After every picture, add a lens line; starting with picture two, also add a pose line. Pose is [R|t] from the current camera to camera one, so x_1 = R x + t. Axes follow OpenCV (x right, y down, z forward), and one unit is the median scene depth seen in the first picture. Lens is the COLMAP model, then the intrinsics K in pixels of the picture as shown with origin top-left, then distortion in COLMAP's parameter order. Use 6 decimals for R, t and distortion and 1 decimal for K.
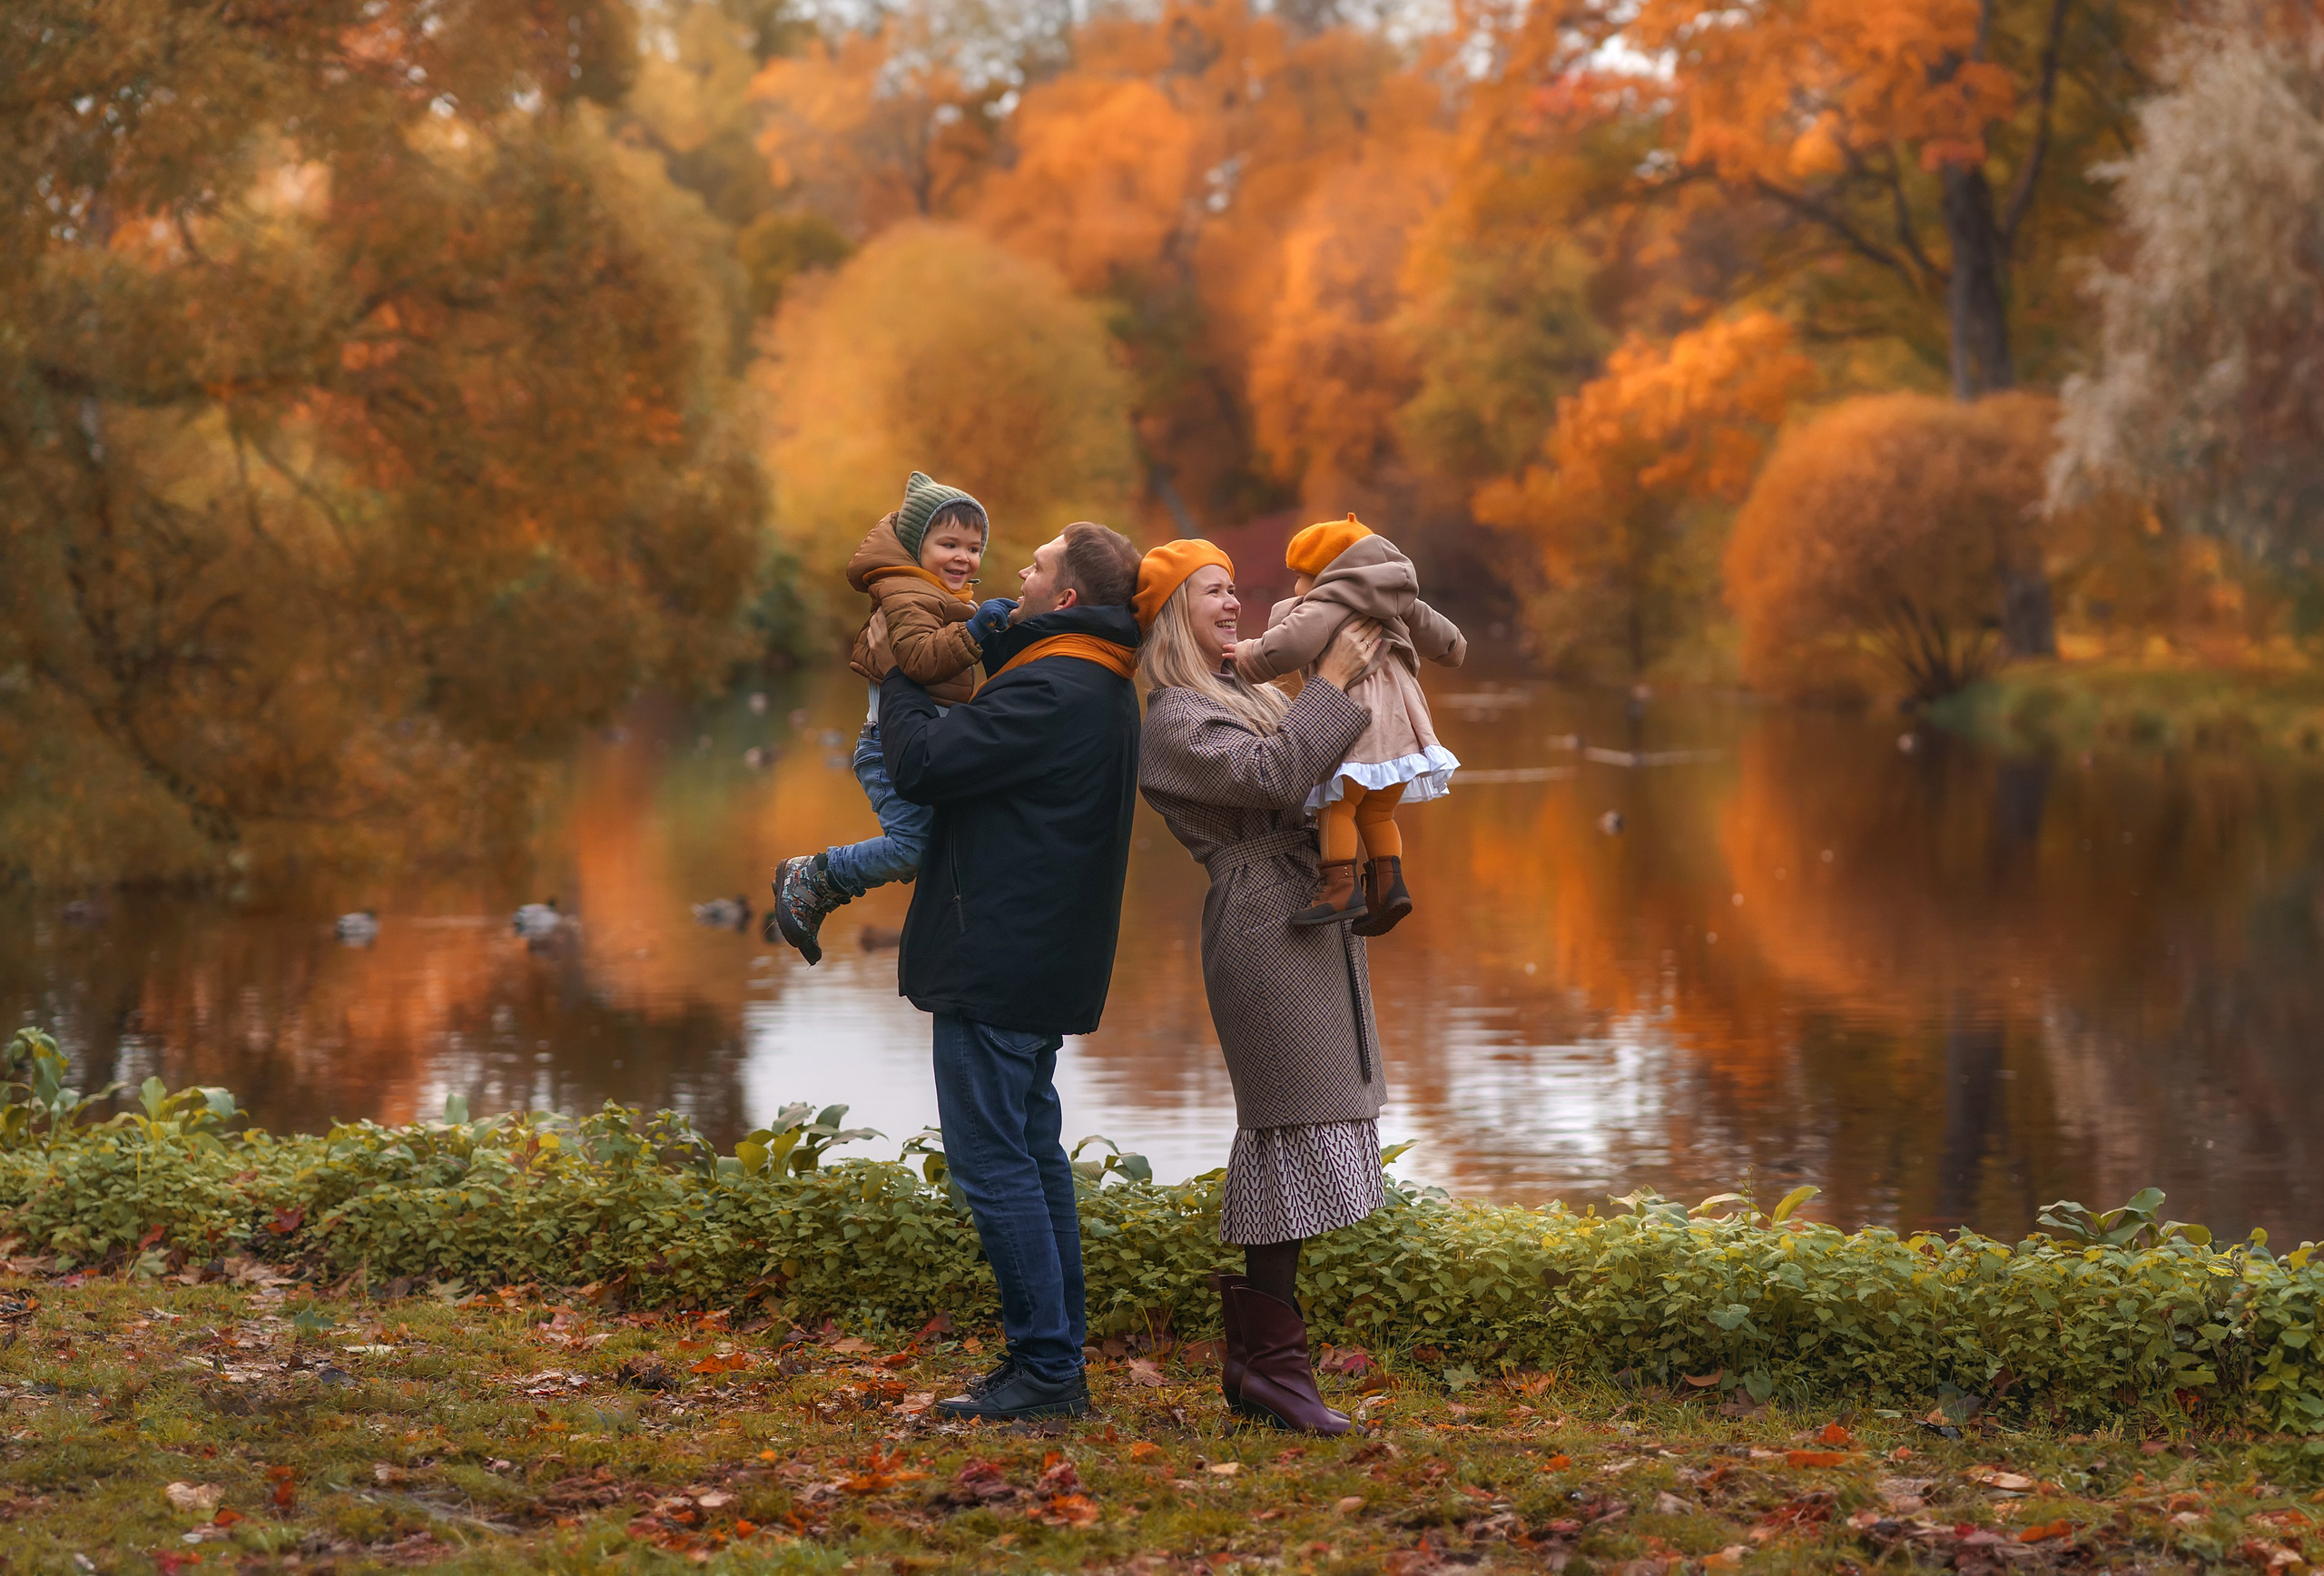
lens RADIAL K [[5904.9, 0, 1159.9], [0, 5904.9, 789.6], [0, 0, 1]] dist [-0.056916, 0.000000]
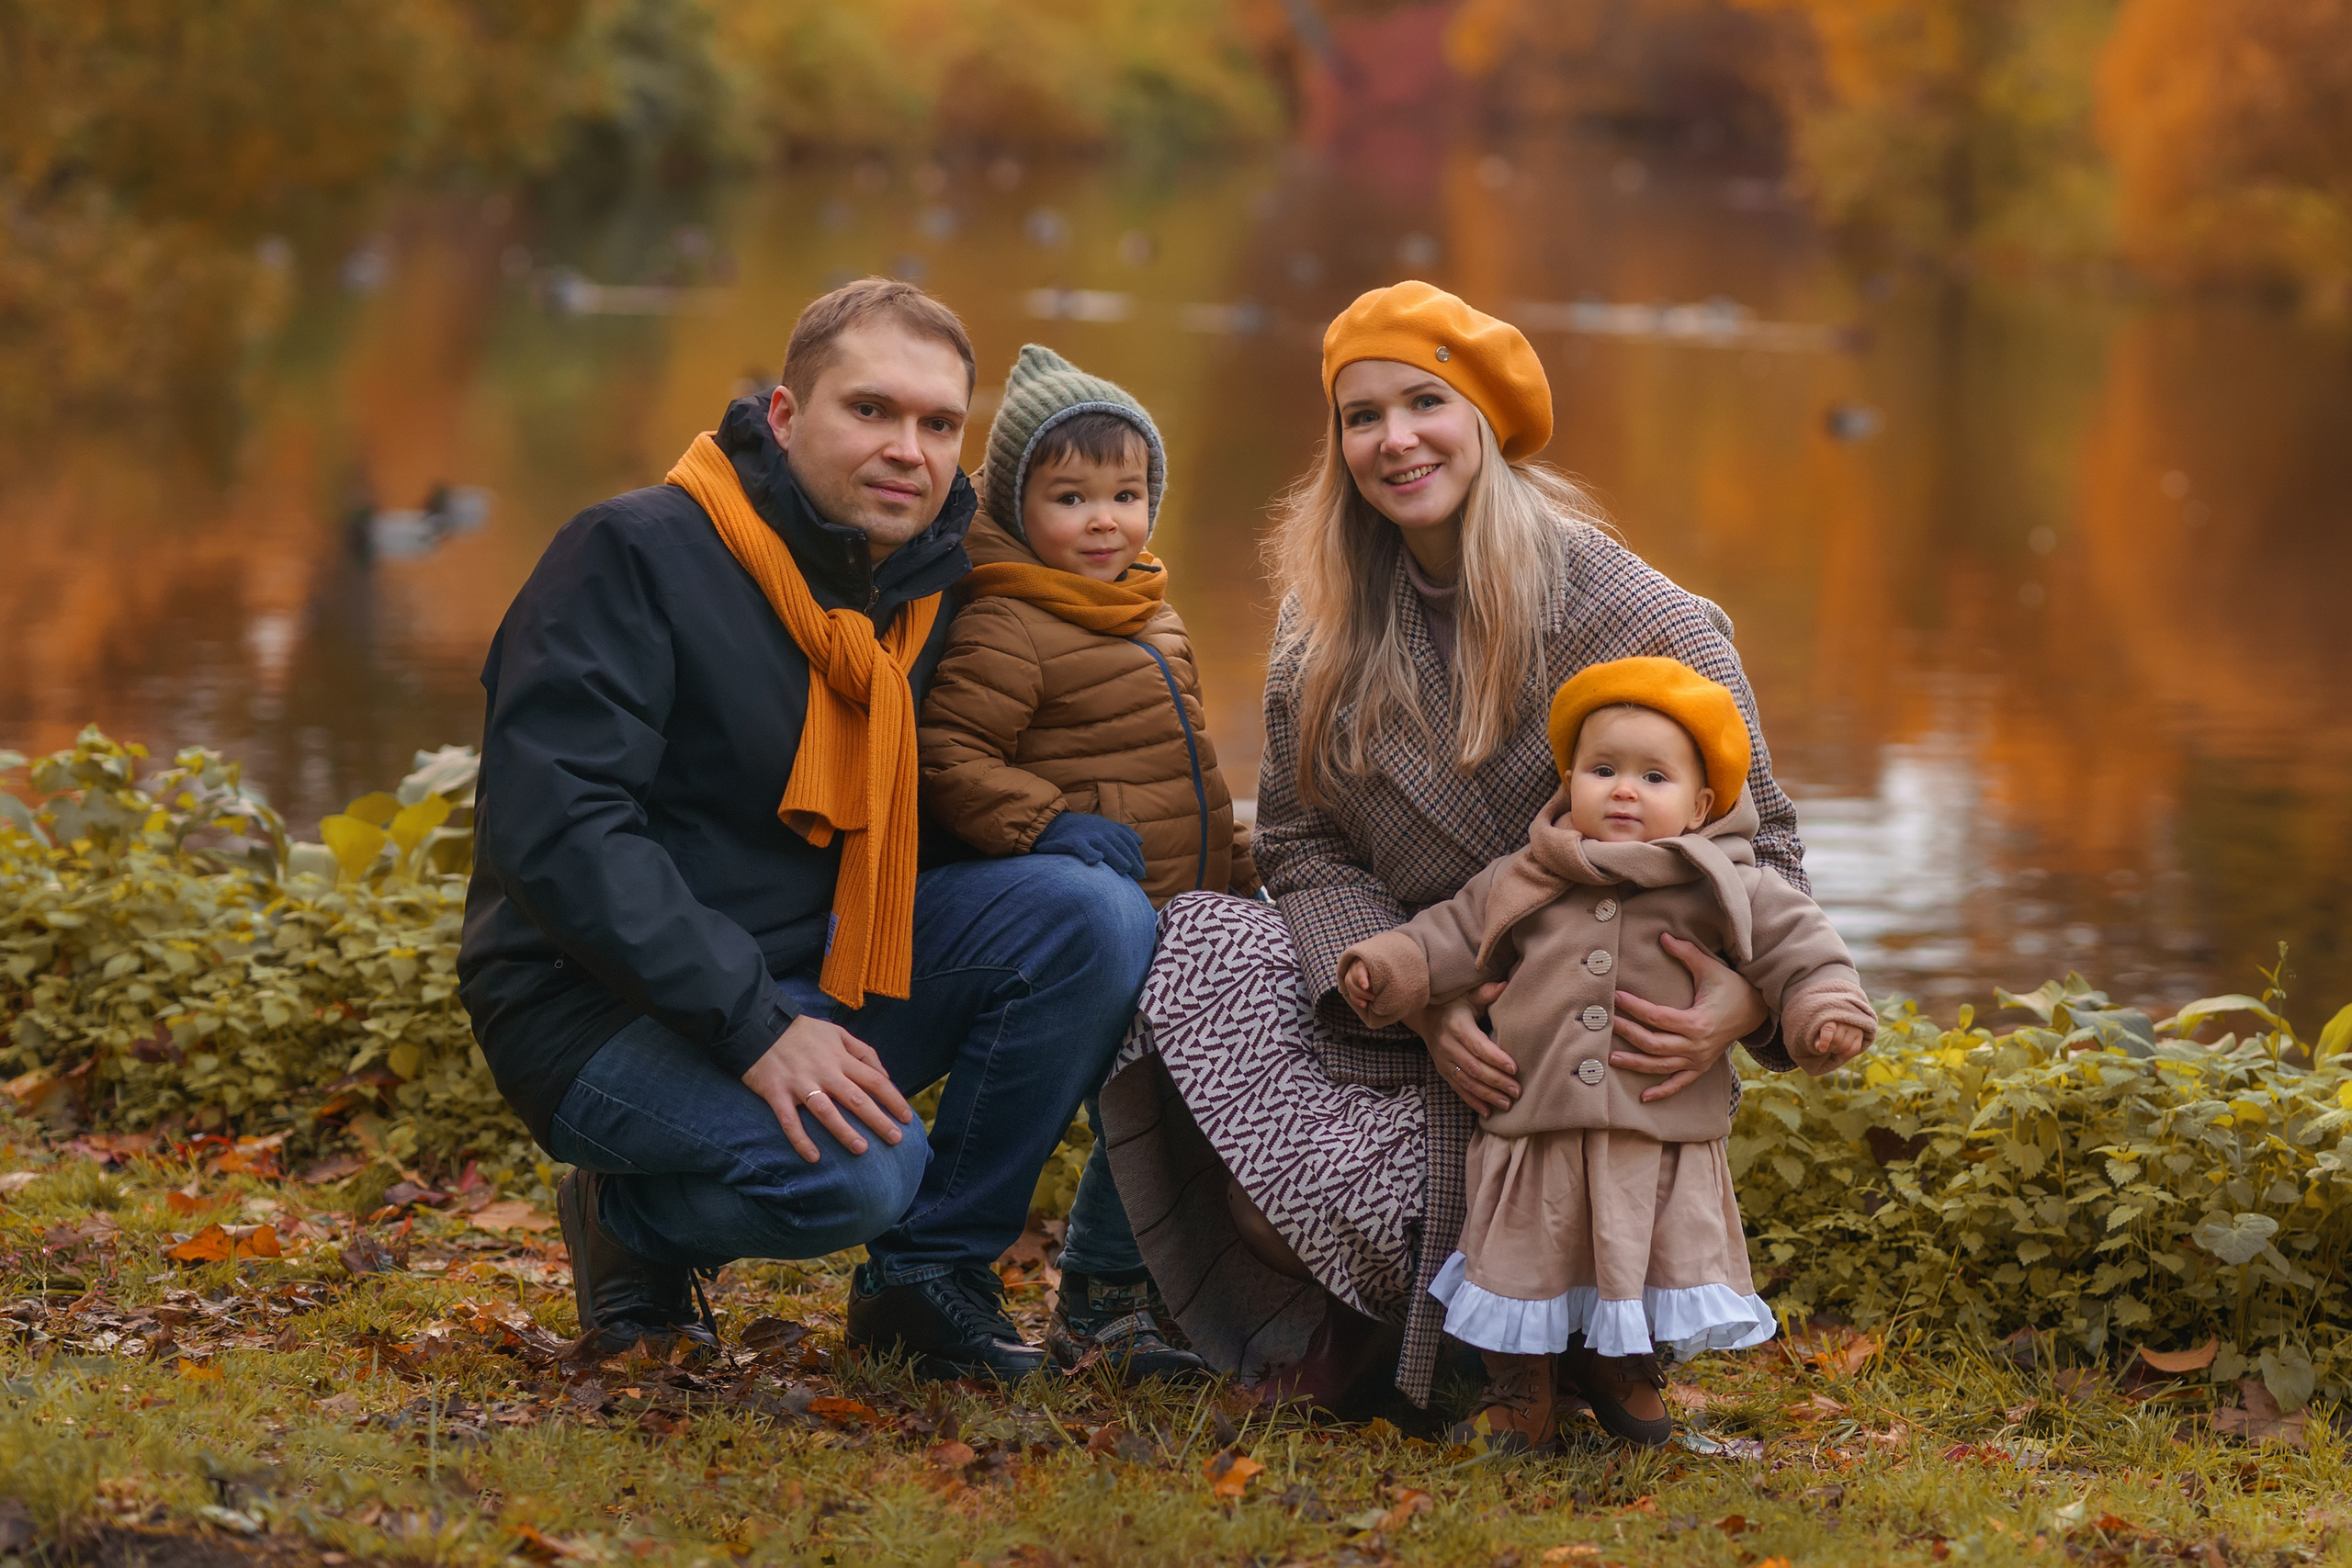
lens RADIAL K [[5803.1, 0, 1178.8], [0, 5803.1, 783.8], [0, 0, 1]] dist [-0.026459, 0.000000]
pose [[0.998782, 0.042271, -0.025438, 0.016919], [-0.041525, 0.998712, 0.029163, 0.039308], [0.026638, -0.028071, 0.999251, 0.496064]]
